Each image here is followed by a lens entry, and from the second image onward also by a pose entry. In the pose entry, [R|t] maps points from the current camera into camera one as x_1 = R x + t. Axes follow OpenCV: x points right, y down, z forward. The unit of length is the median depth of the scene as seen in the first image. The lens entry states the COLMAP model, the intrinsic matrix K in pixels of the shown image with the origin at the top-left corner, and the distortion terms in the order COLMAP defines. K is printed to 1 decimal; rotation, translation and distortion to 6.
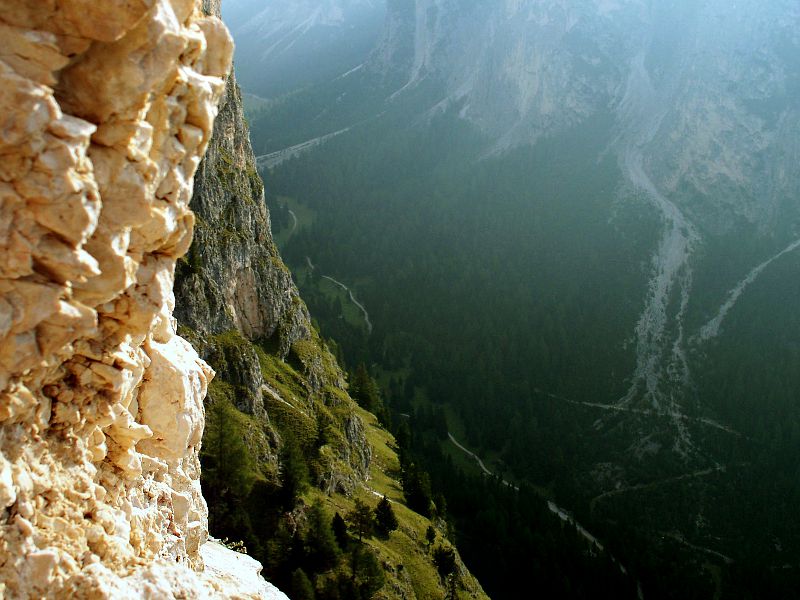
lens RADIAL K [[856.0, 0, 401.0], [0, 856.0, 300.3], [0, 0, 1]] dist [-0.122961, 0.000000]
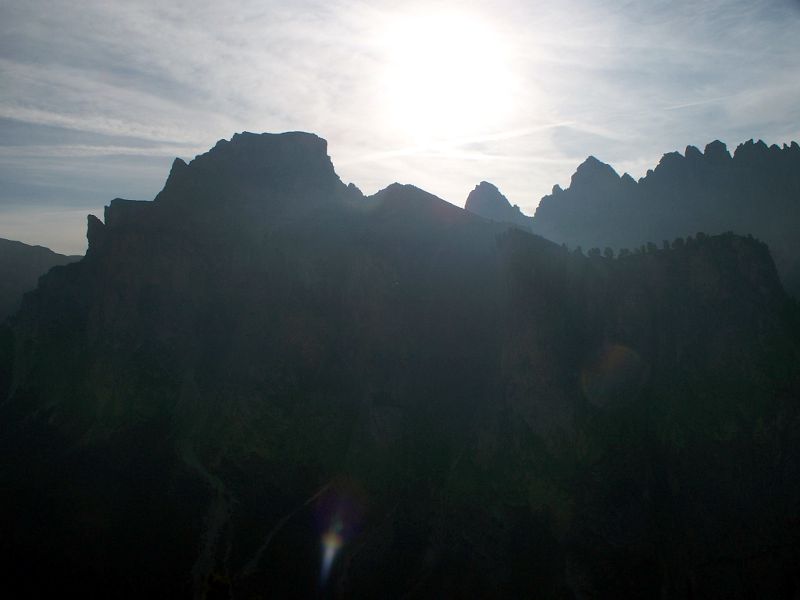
lens RADIAL K [[856.0, 0, 399.0], [0, 856.0, 300.5], [0, 0, 1]] dist [-0.122961, 0.000000]
pose [[0.865183, 0.034776, 0.500248, -0.095624], [0.070710, 0.979164, -0.190362, -0.114209], [-0.496445, 0.200070, 0.844698, -0.288912]]
